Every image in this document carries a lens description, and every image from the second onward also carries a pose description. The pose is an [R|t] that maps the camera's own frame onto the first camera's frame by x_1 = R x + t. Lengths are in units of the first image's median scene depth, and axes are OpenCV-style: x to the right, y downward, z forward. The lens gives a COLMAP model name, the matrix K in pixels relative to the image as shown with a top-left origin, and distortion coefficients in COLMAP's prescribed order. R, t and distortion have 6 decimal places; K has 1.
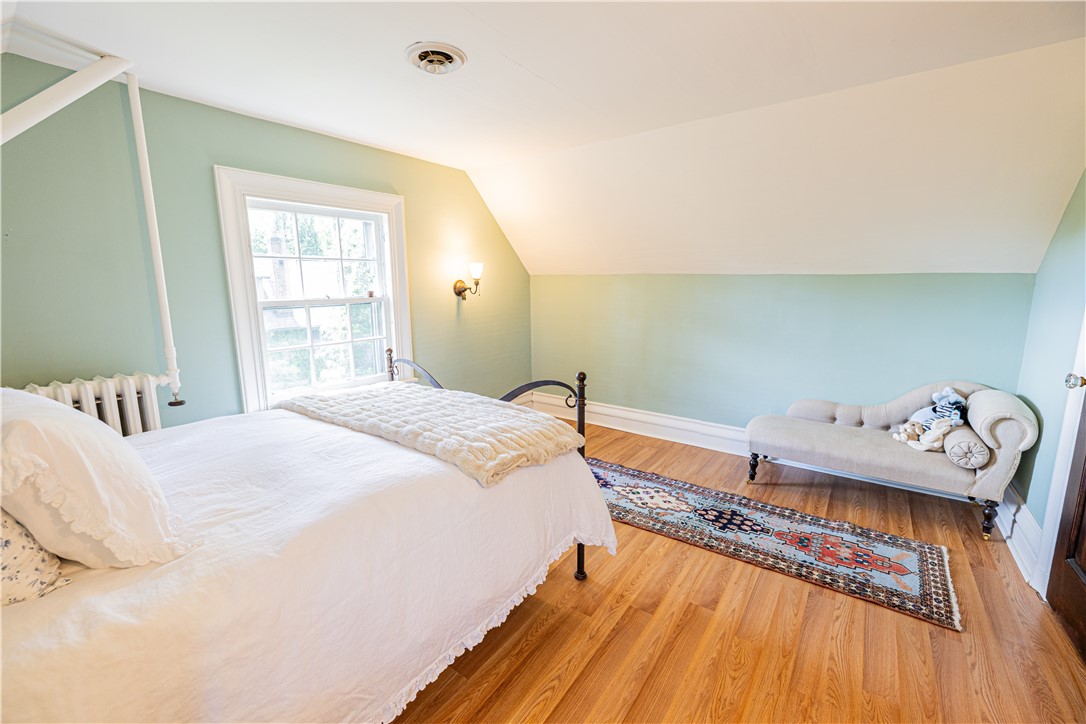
lens RADIAL K [[457.1, 0, 540.6], [0, 457.1, 362.9], [0, 0, 1]] dist [0.012919, 0.000371]
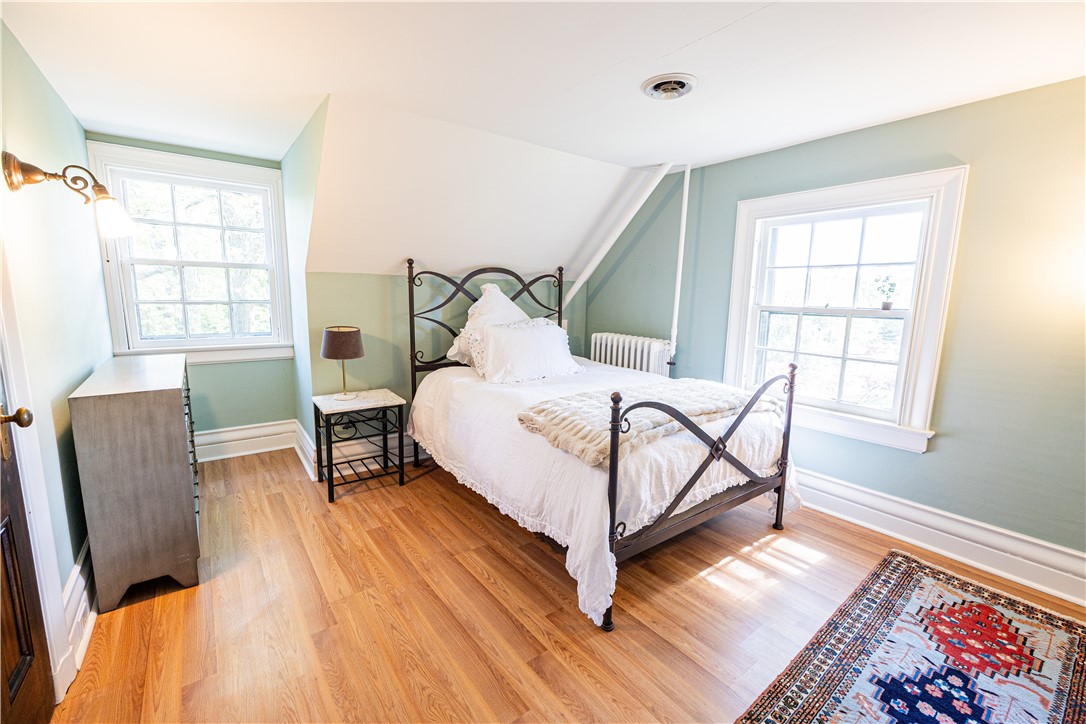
lens RADIAL K [[457.1, 0, 541.5], [0, 457.1, 361.4], [0, 0, 1]] dist [0.012919, 0.000371]
pose [[-0.287817, 0.161292, -0.944006, 1.064123], [-0.176420, 0.959916, 0.217799, -0.230997], [0.941296, 0.229228, -0.247825, 1.203879]]
